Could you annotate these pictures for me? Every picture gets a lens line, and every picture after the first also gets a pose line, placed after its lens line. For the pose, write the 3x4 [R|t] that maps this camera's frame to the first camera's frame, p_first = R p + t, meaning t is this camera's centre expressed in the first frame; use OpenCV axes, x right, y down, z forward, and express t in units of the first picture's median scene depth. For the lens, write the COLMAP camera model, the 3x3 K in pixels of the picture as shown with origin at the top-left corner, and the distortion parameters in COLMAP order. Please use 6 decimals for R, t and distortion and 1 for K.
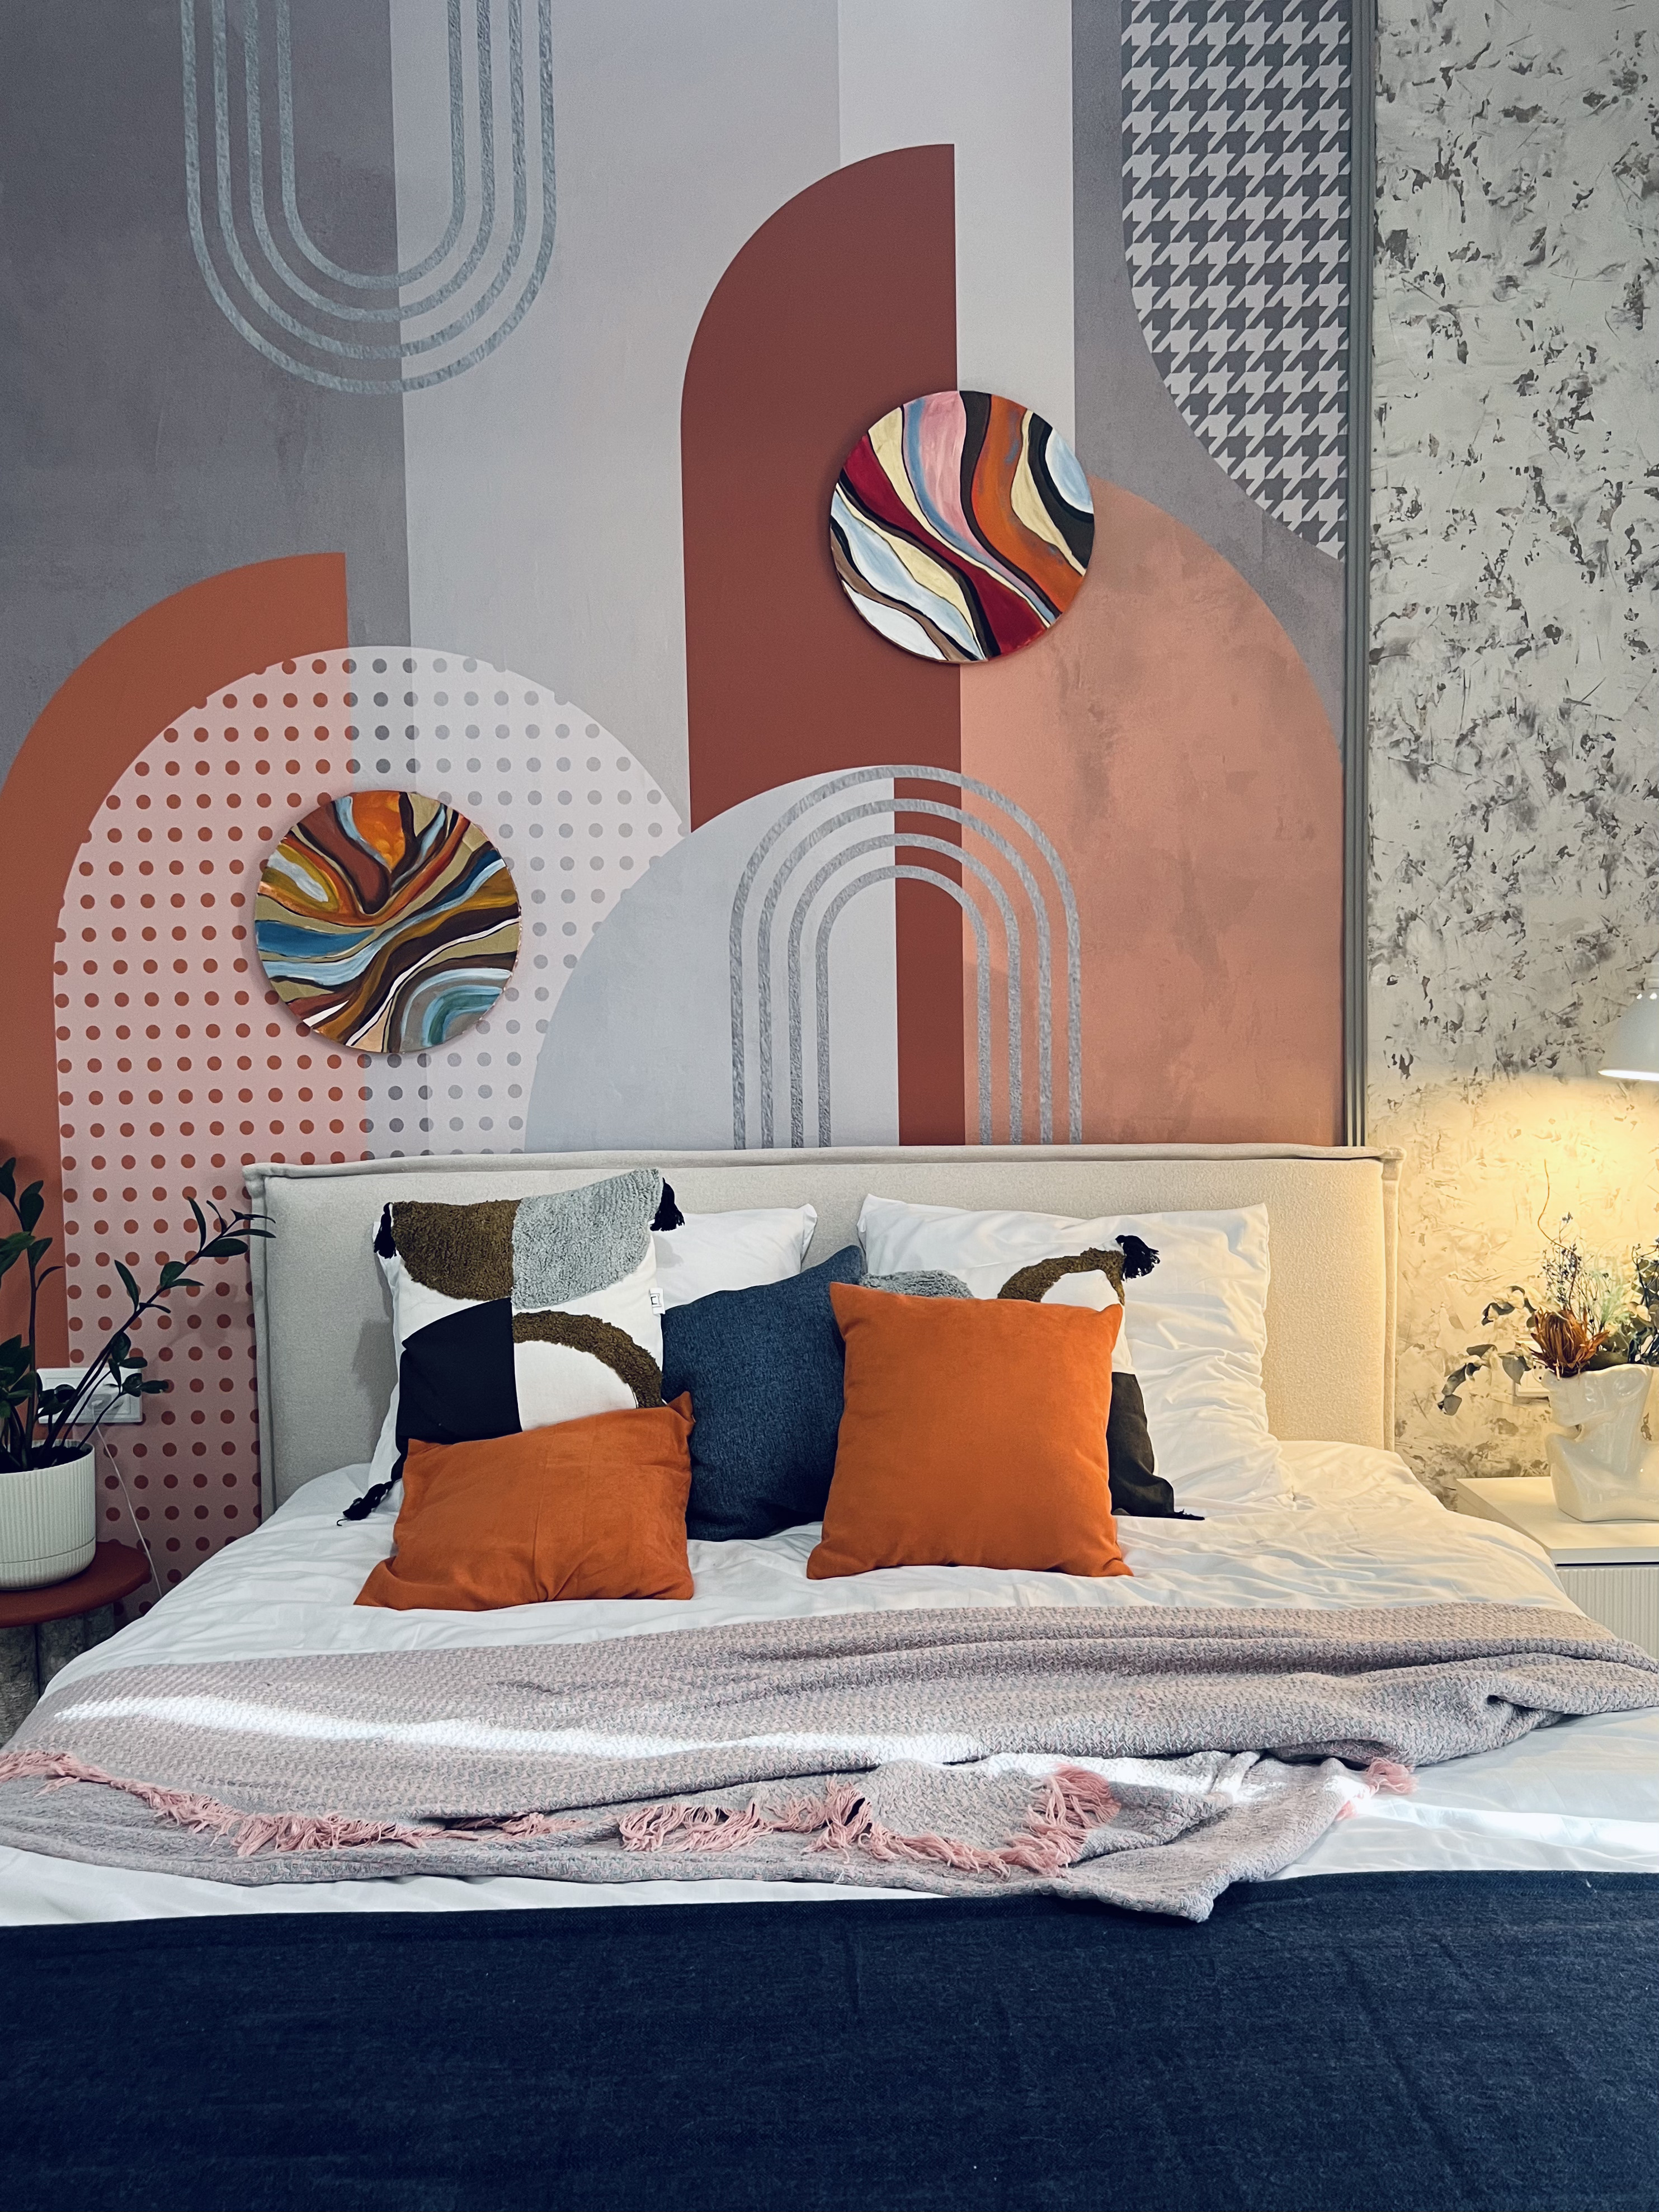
lens RADIAL K [[1690.3, 0, 851.4], [0, 1690.3, 1112.3], [0, 0, 1]] dist [0.057681, -0.057434]
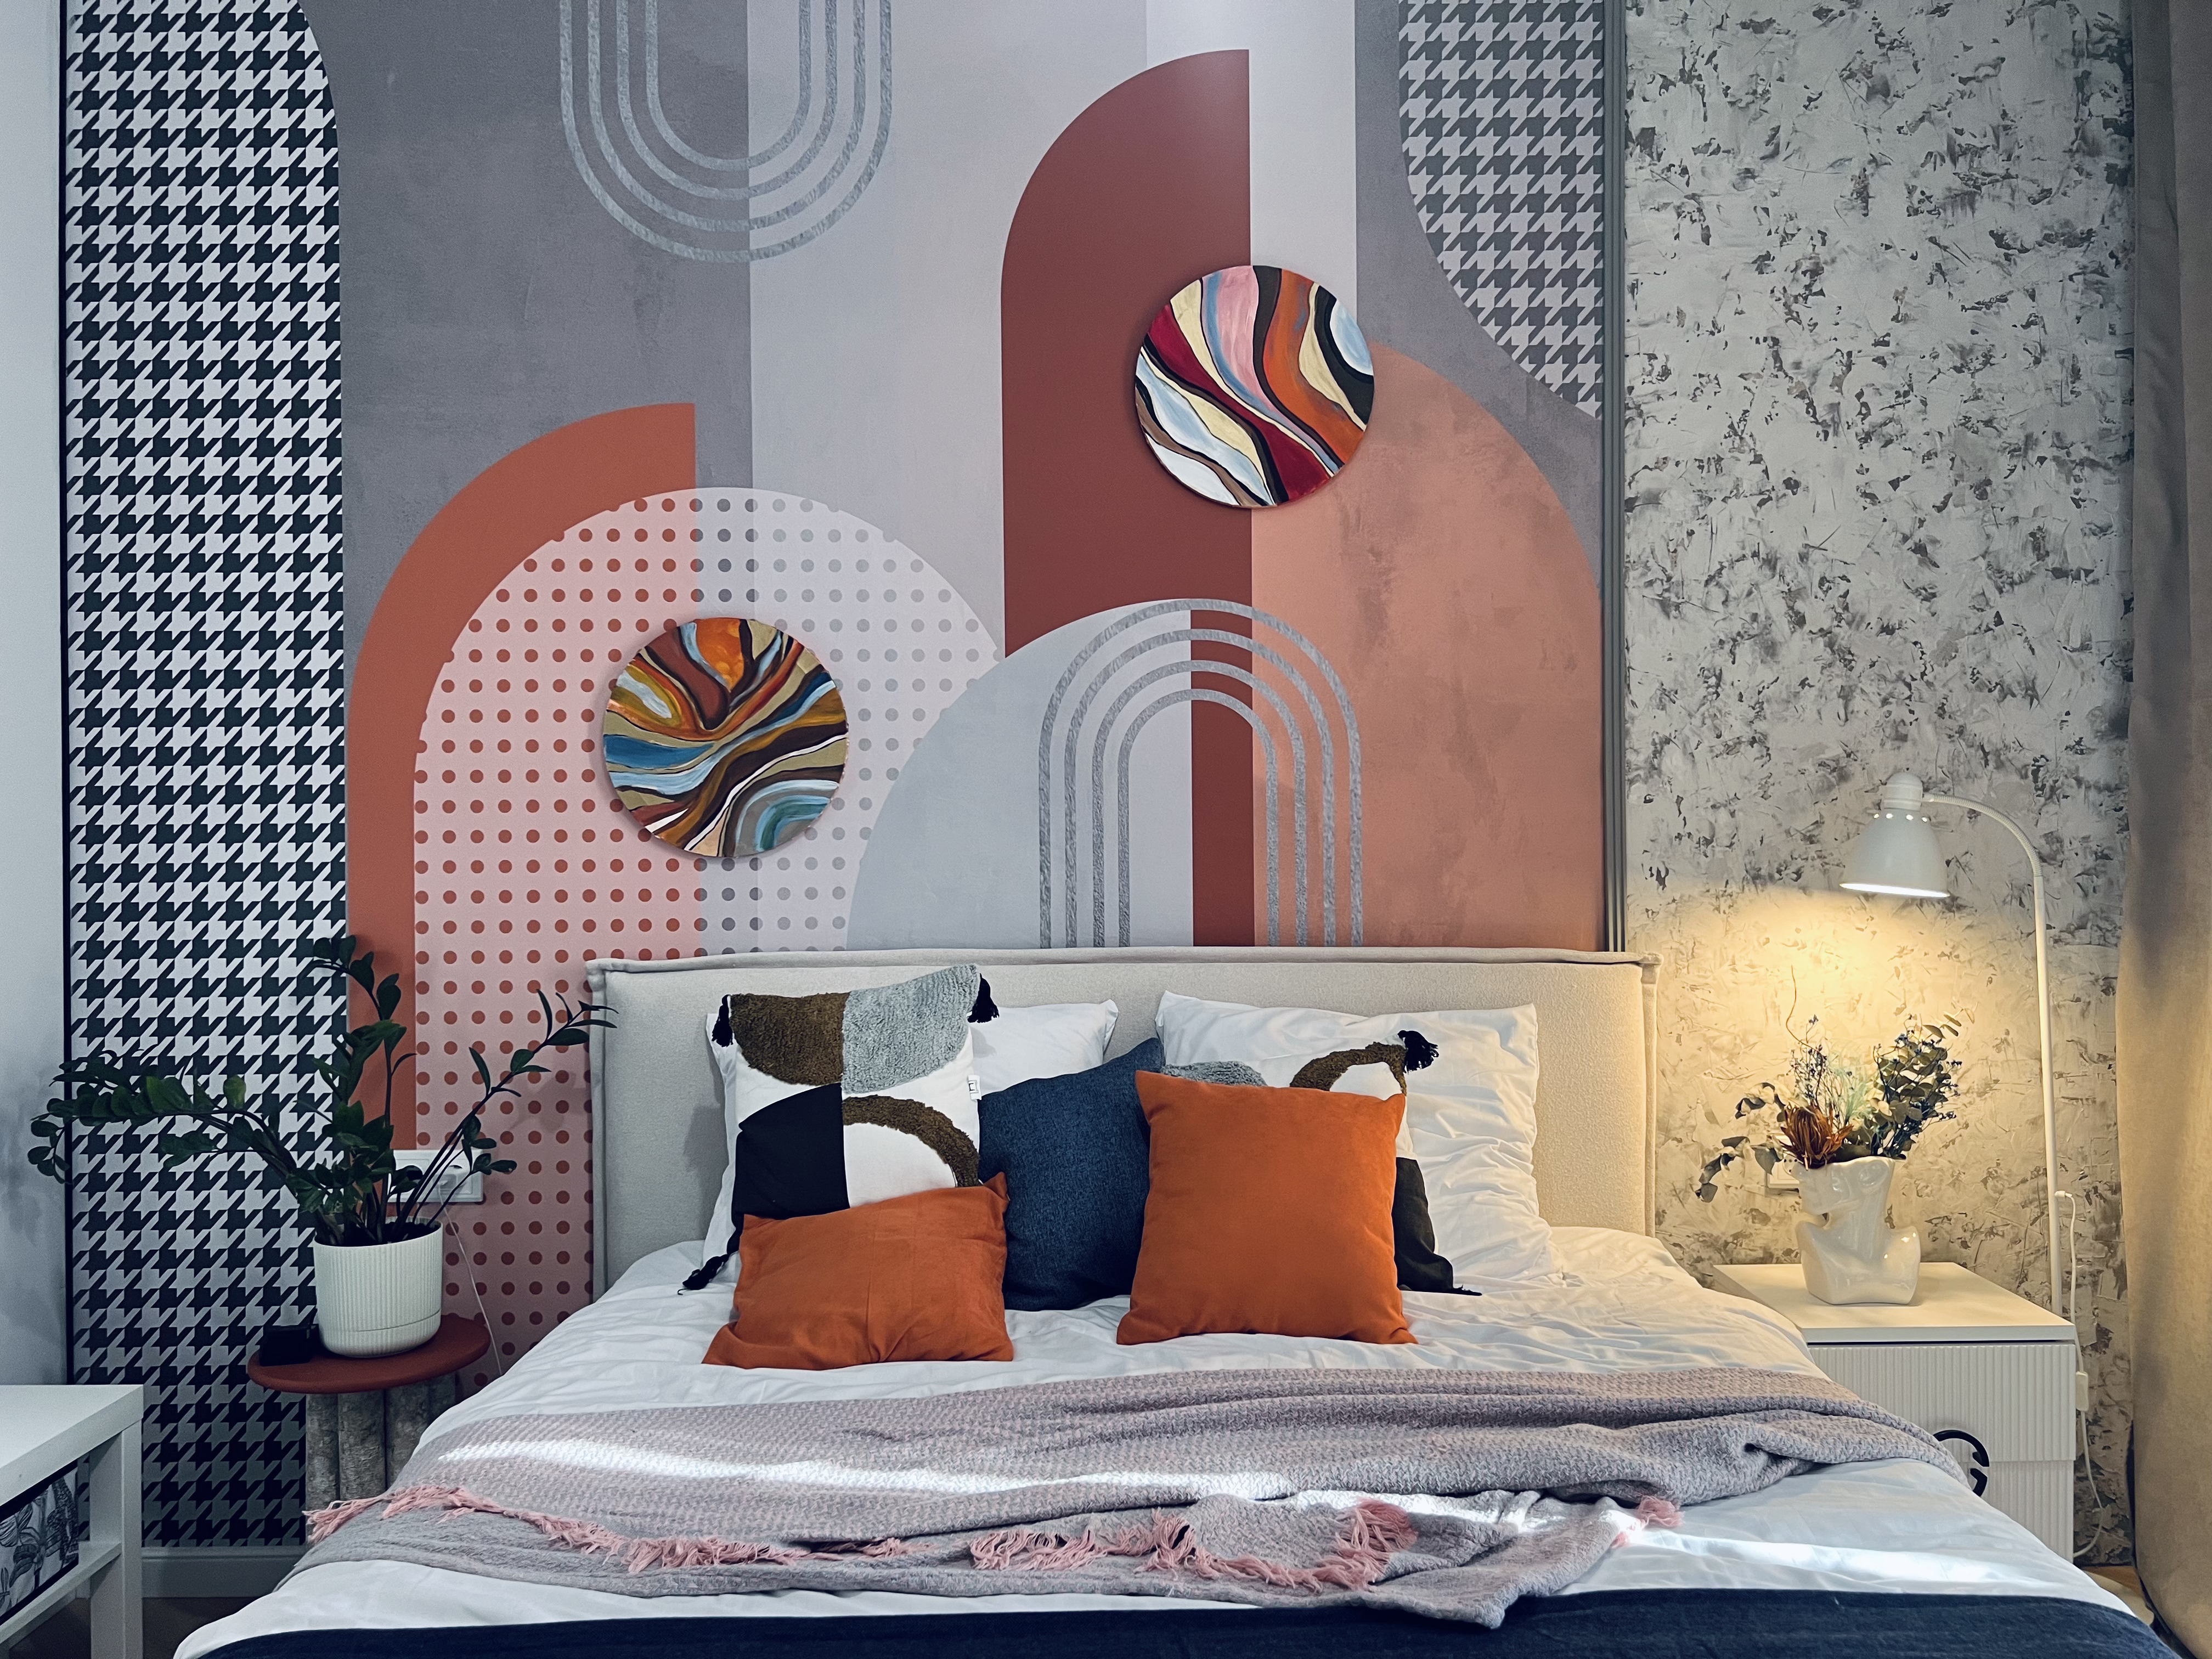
lens RADIAL K [[1690.2, 0, 1110.7], [0, 1690.2, 827.5], [0, 0, 1]] dist [0.057681, -0.057434]
pose [[0.999951, 0.008907, 0.004204, -0.029491], [-0.008651, 0.998320, -0.057295, 0.005678], [-0.004707, 0.057256, 0.998348, -0.079826]]
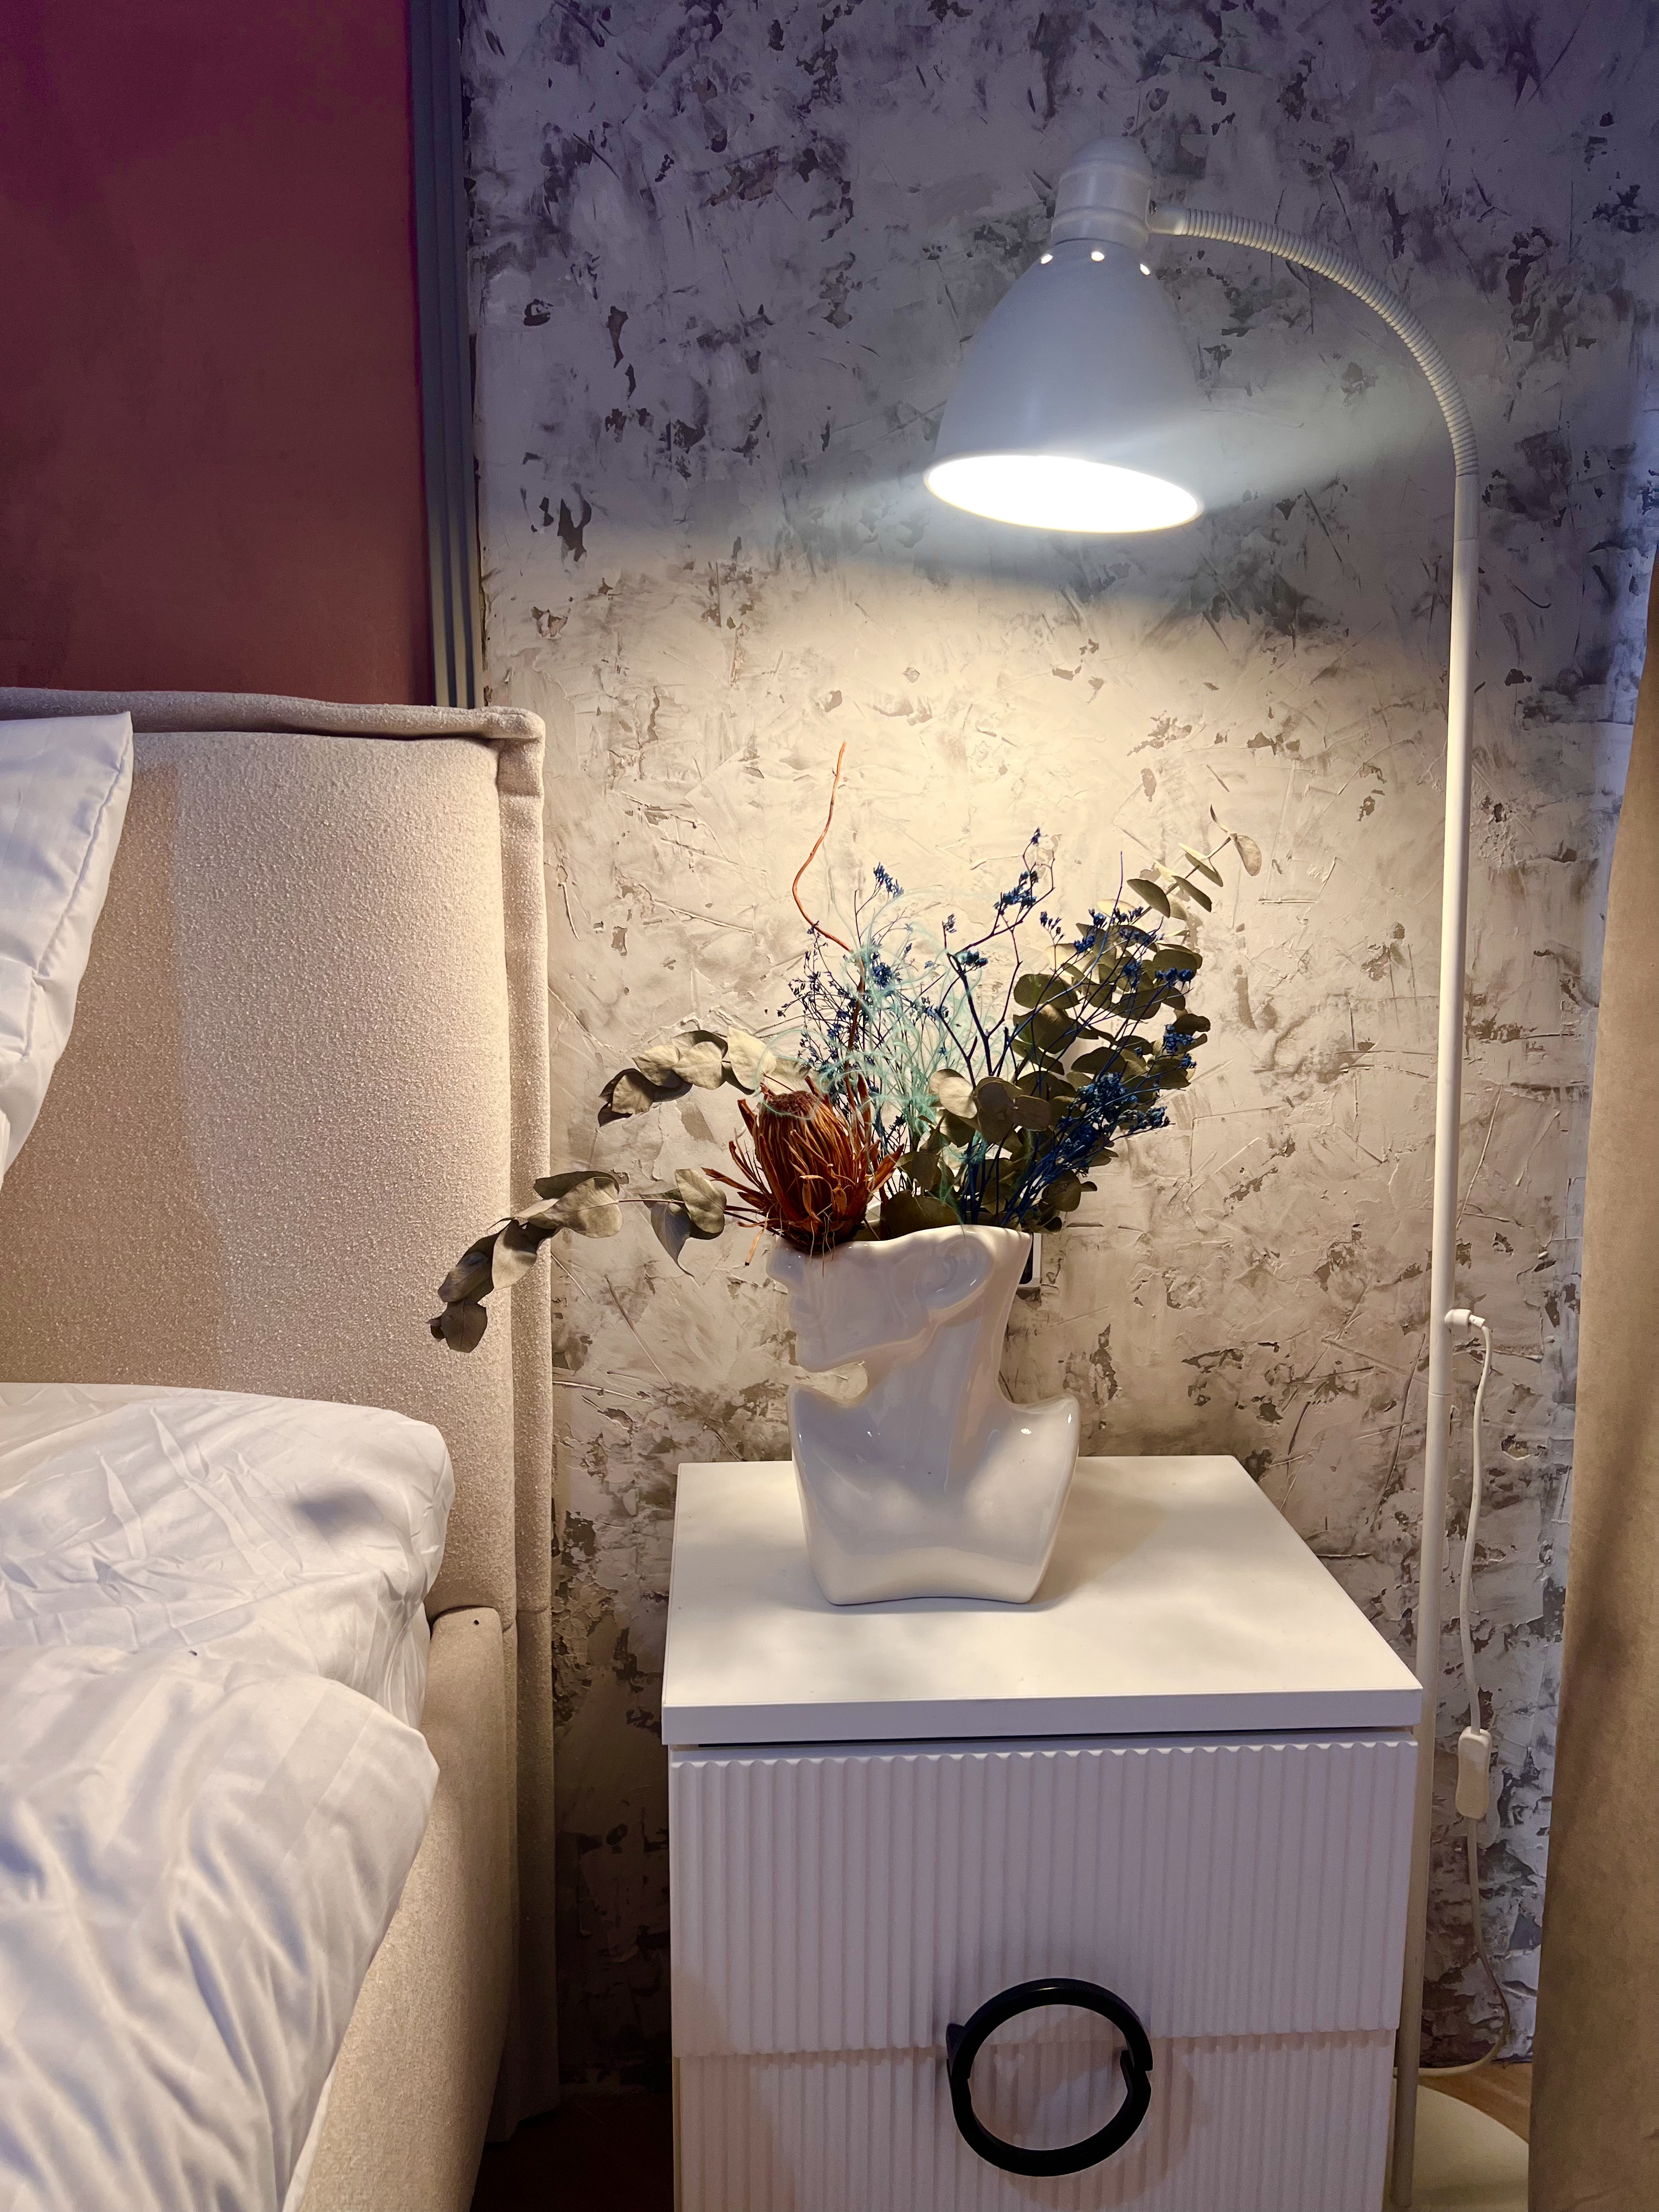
lens RADIAL K [[1669.3, 0, 822.3], [0, 1669.3, 1124.1], [0, 0, 1]] dist [0.053952, -0.056557]
pose [[0.999143, 0.017121, 0.037679, 0.377384], [-0.020810, 0.994790, 0.099799, 0.078655], [-0.035774, -0.100497, 0.994294, 0.564953]]
